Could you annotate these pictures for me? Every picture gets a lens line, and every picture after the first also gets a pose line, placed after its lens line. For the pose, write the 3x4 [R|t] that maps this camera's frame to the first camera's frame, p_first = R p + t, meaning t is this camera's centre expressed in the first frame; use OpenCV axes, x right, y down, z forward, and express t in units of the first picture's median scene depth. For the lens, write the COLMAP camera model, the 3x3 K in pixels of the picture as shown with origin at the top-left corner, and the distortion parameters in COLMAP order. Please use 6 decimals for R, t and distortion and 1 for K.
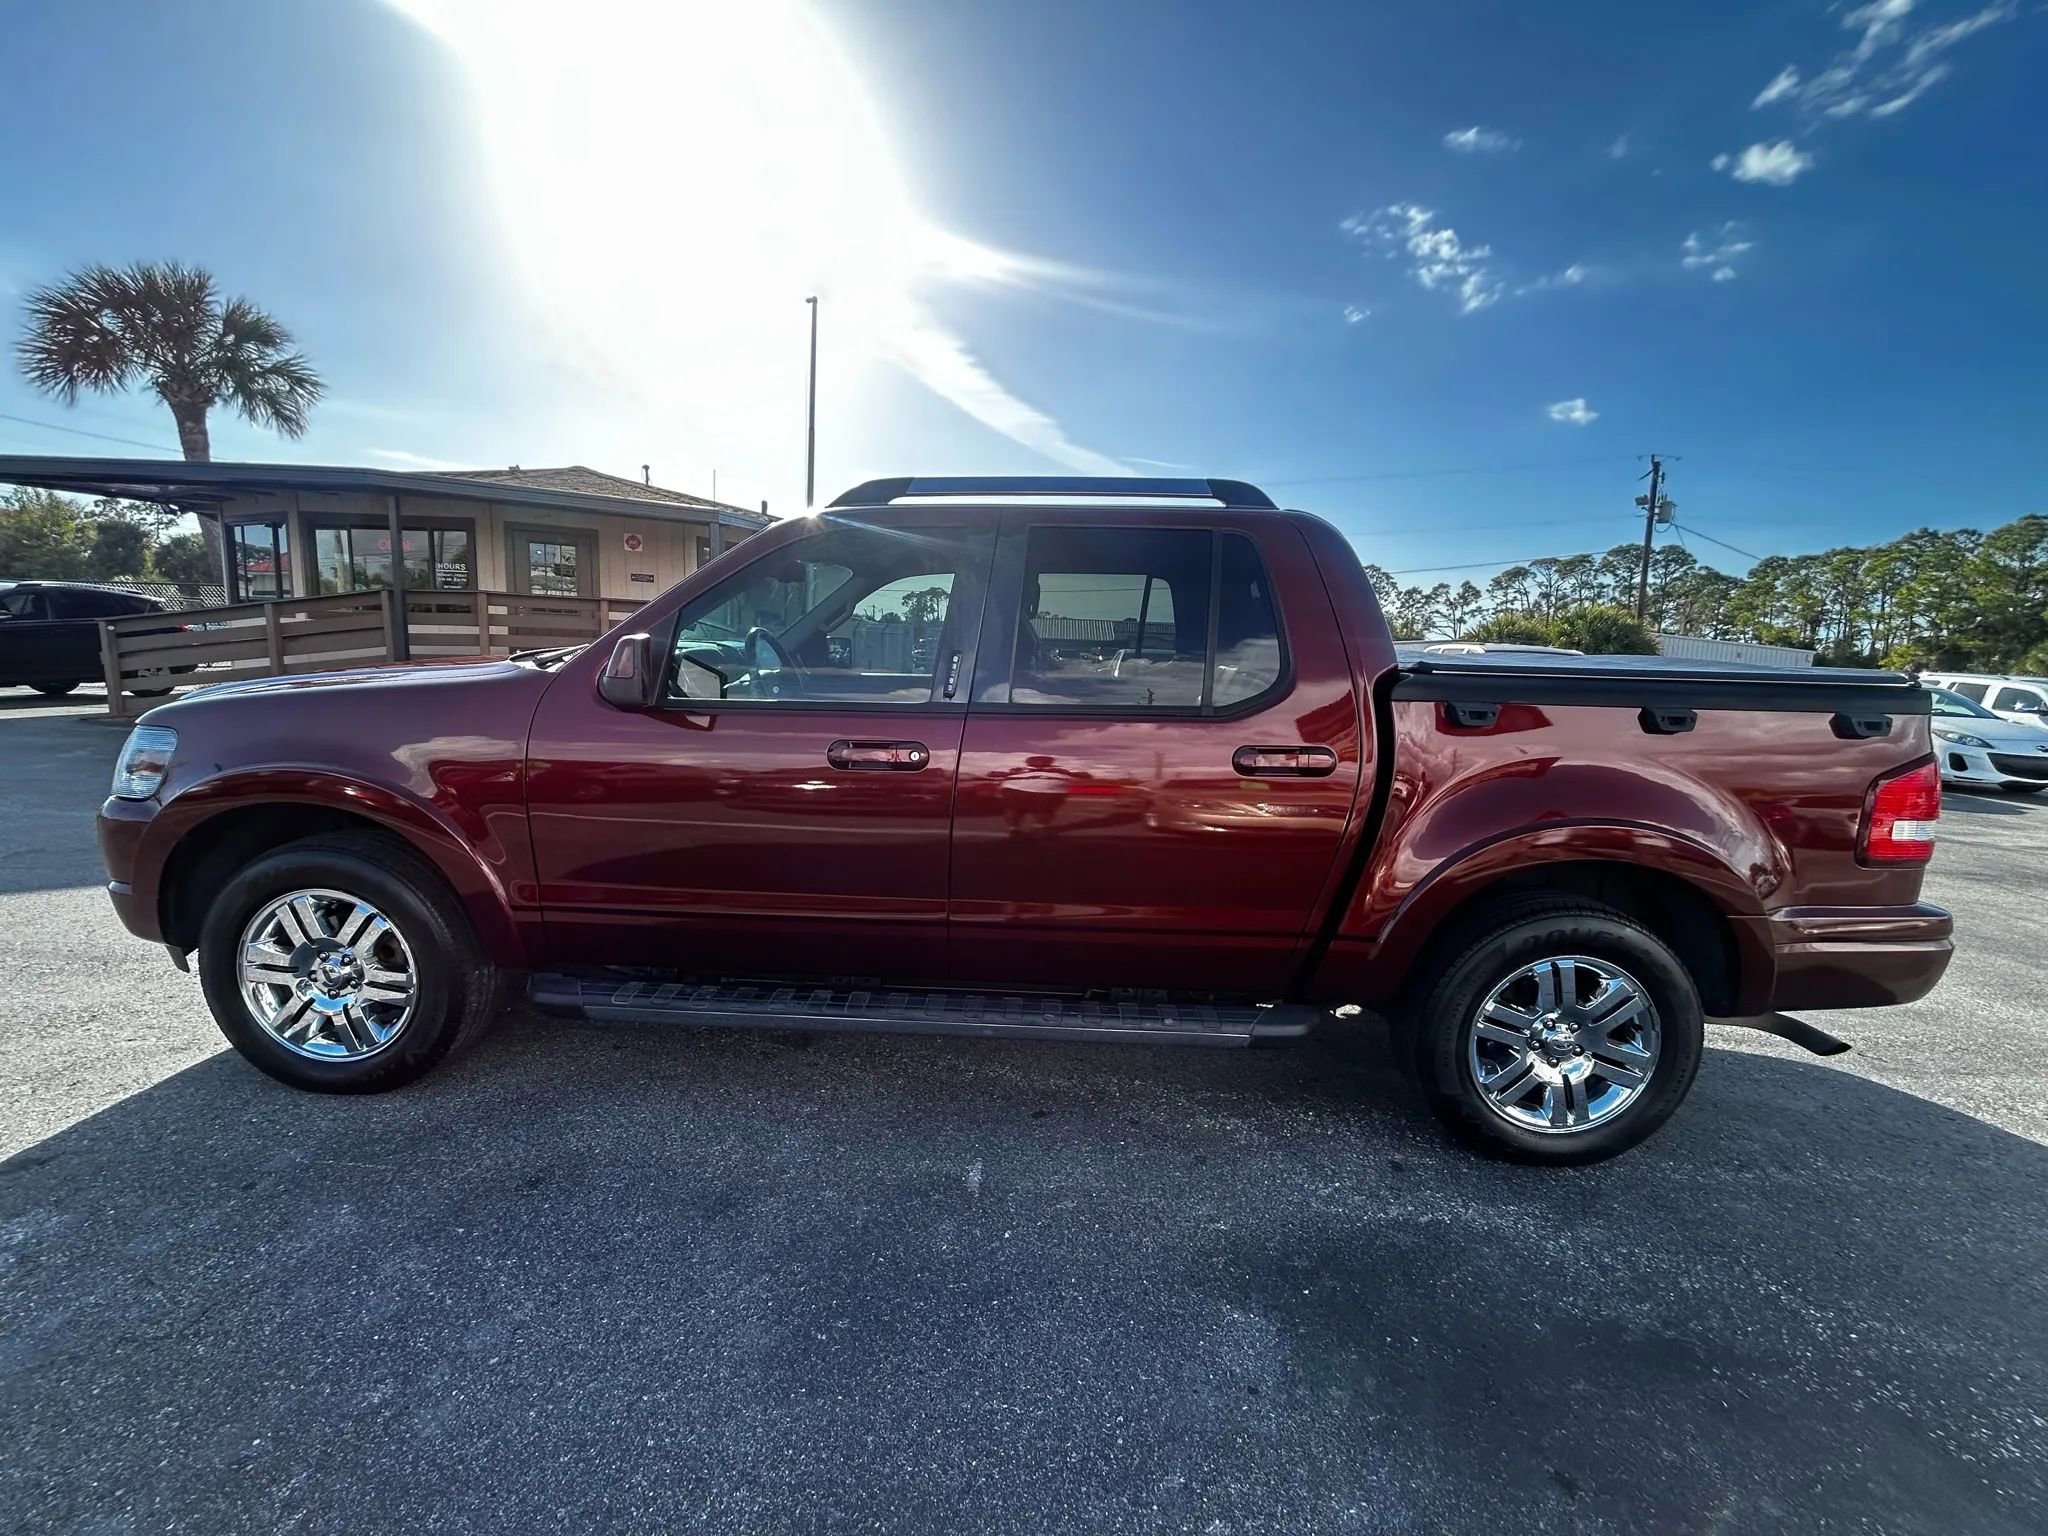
lens RADIAL K [[821.8, 0, 1024.0], [0, 821.8, 768.0], [0, 0, 1]] dist [0.001174, 0.000587]
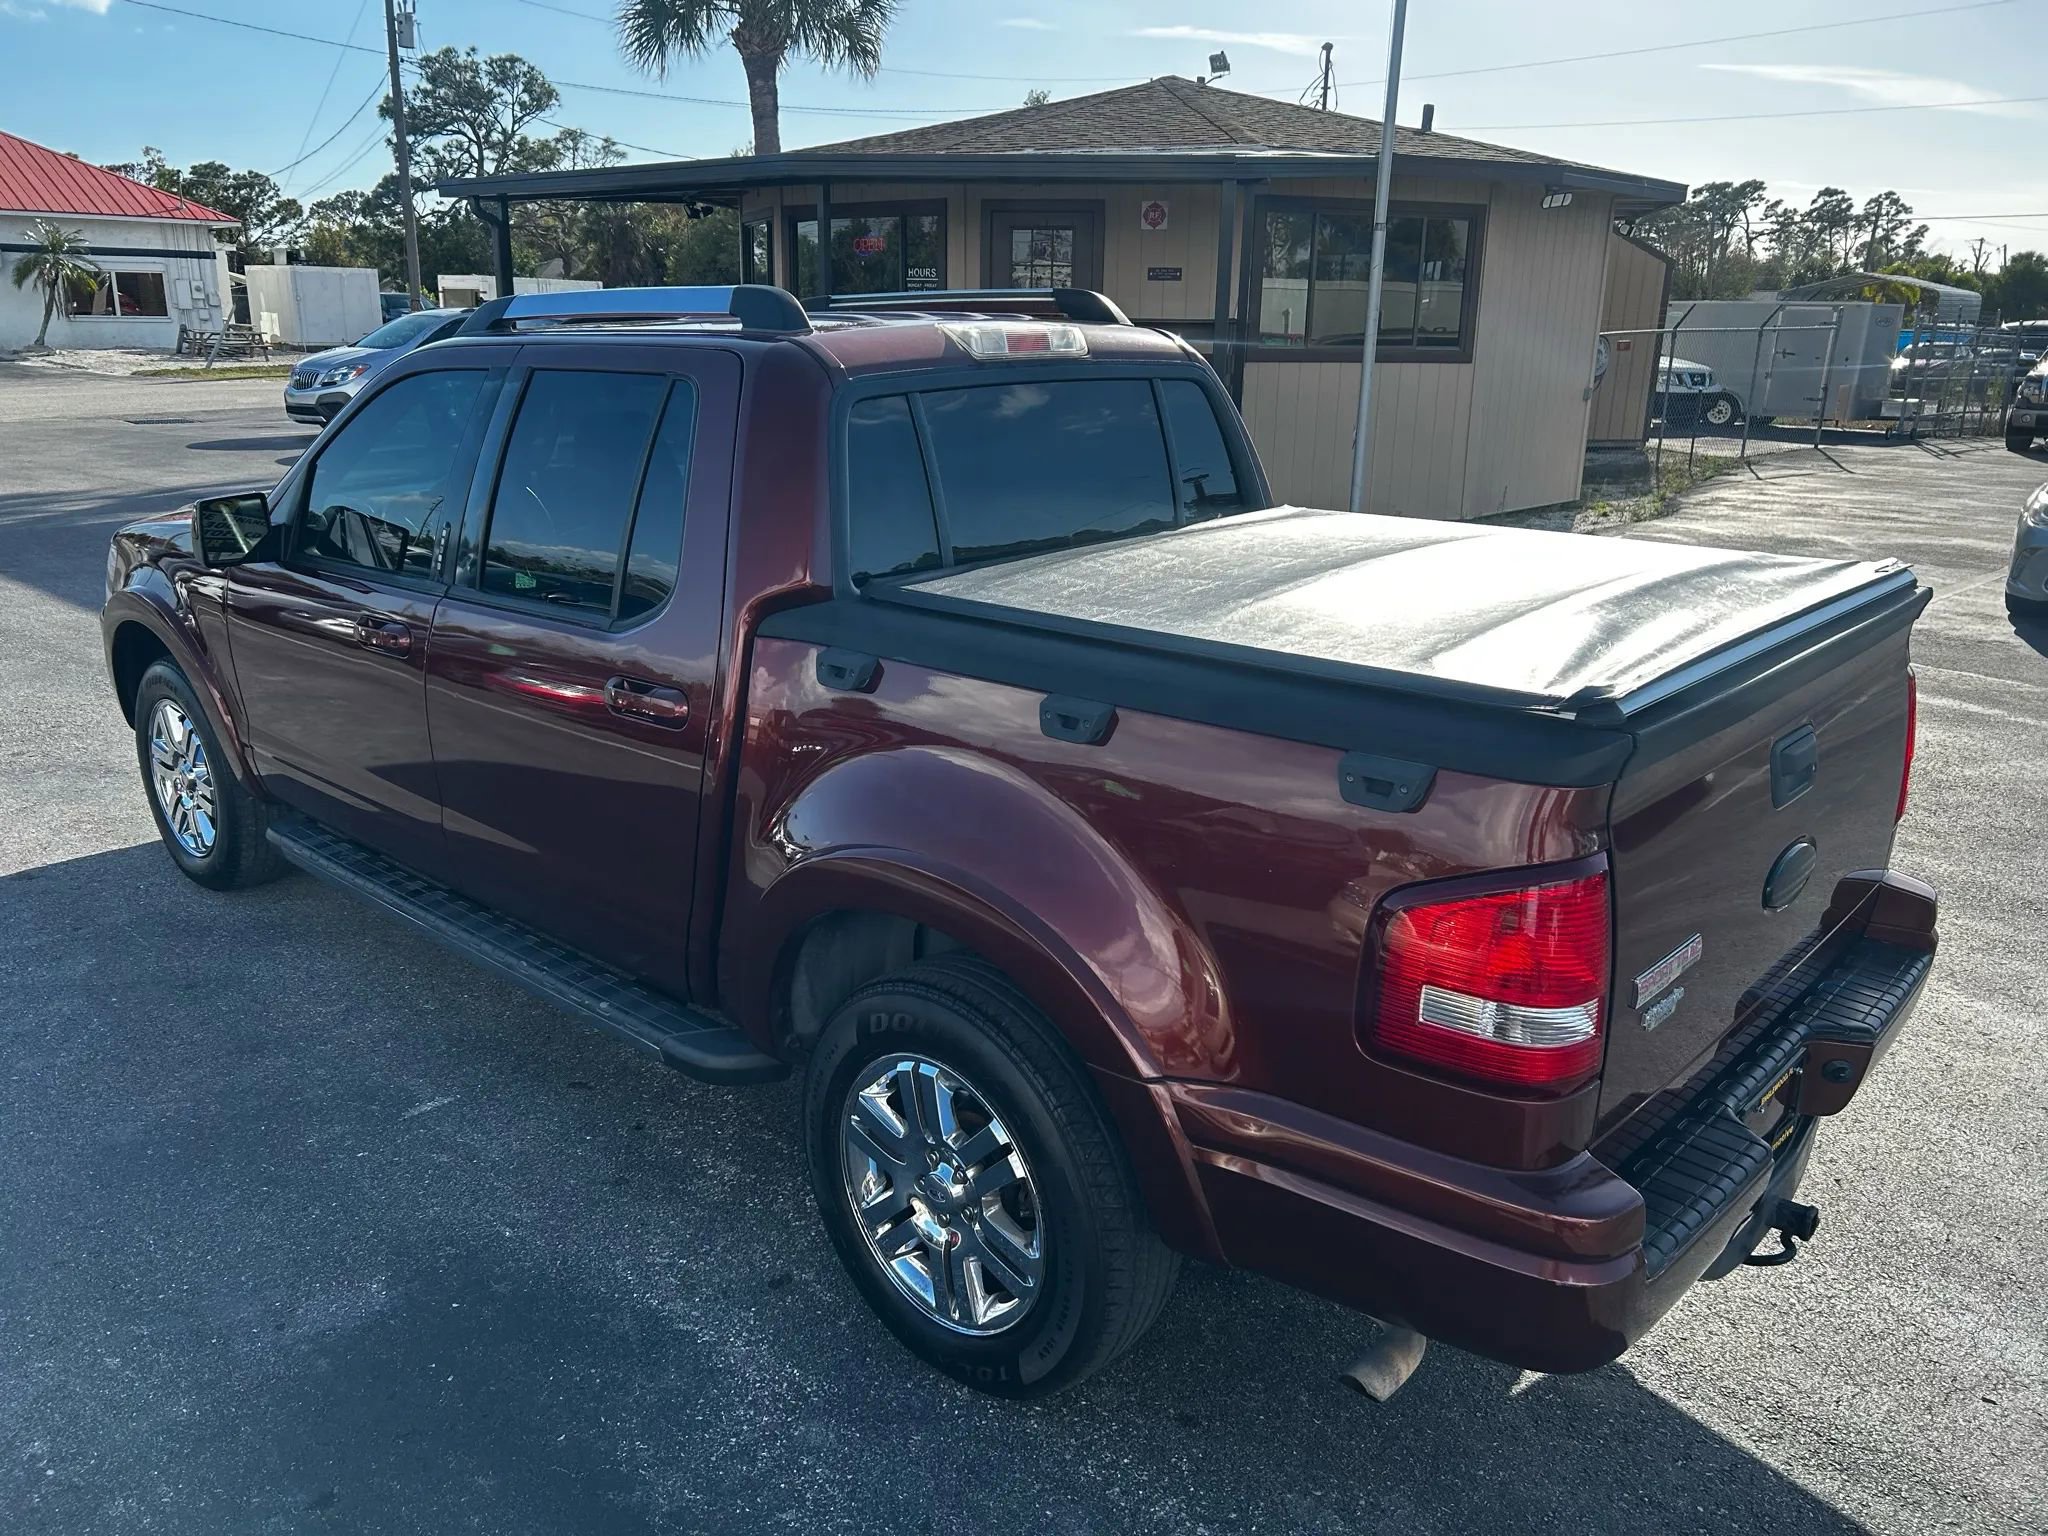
lens RADIAL K [[1529.7, 0, 1026.1], [0, 1529.7, 769.1], [0, 0, 1]] dist [0.045344, -0.047188]
pose [[0.757978, 0.160939, -0.632114, 1.112917], [-0.081081, 0.984814, 0.153513, -0.144276], [0.647221, -0.065107, 0.759517, 0.116521]]
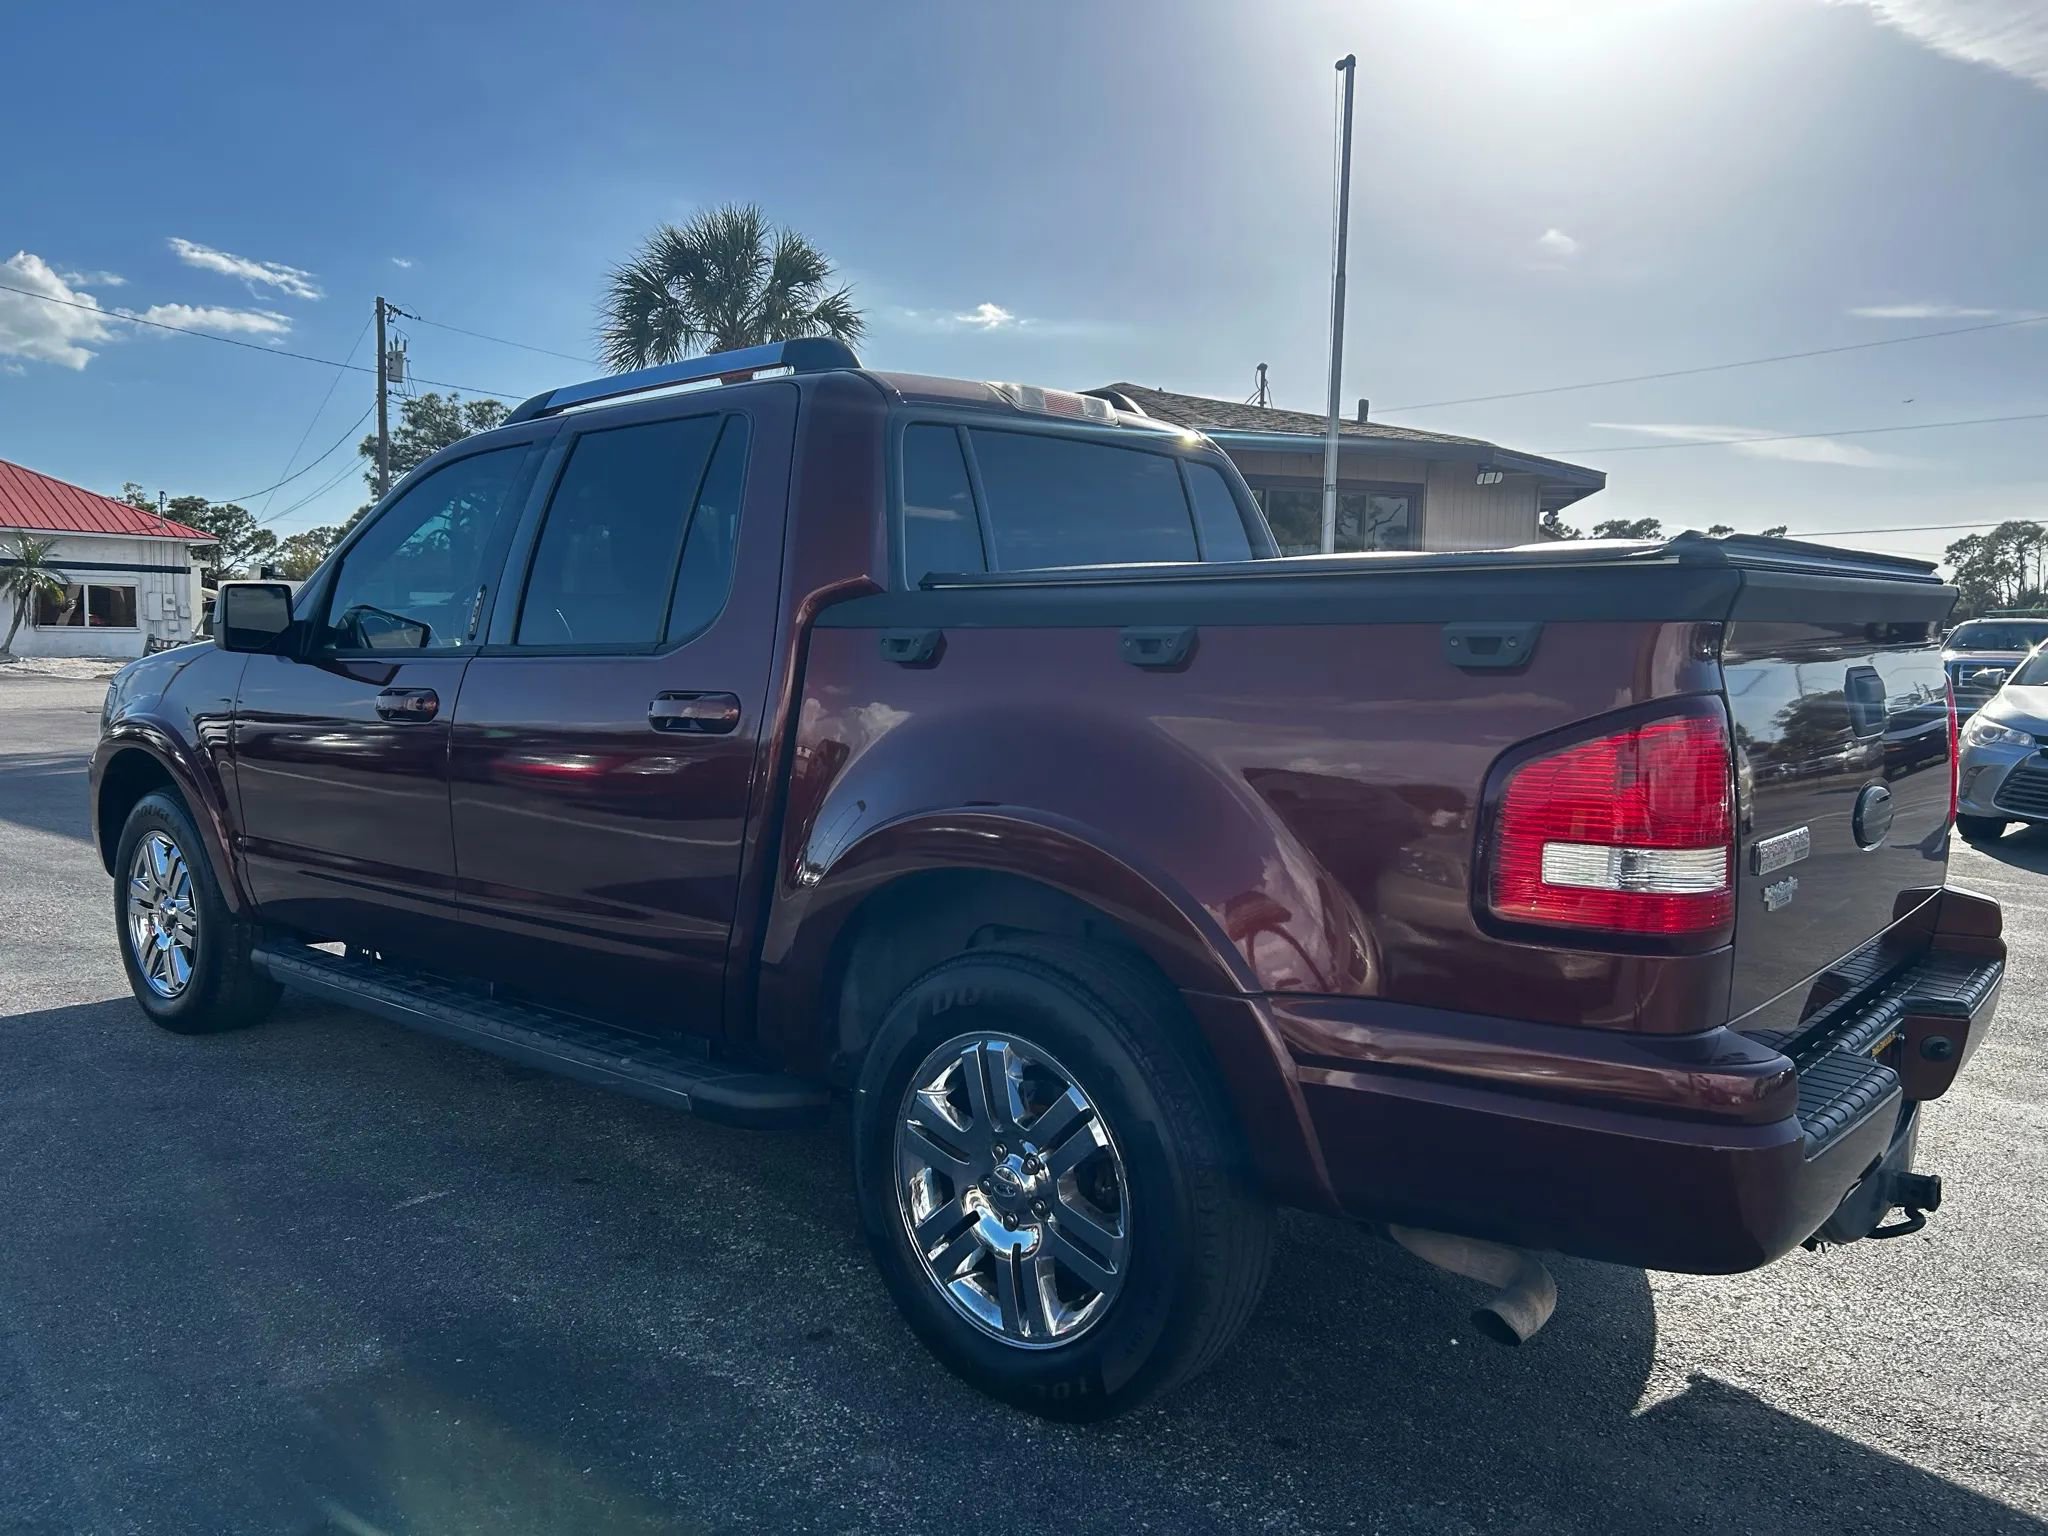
lens RADIAL K [[1525.8, 0, 1034.9], [0, 1525.8, 770.3], [0, 0, 1]] dist [0.050702, -0.056553]
pose [[0.782861, 0.027053, -0.621608, 1.066240], [-0.074107, 0.995997, -0.049985, 0.068199], [0.617767, 0.085197, 0.781732, 0.088134]]
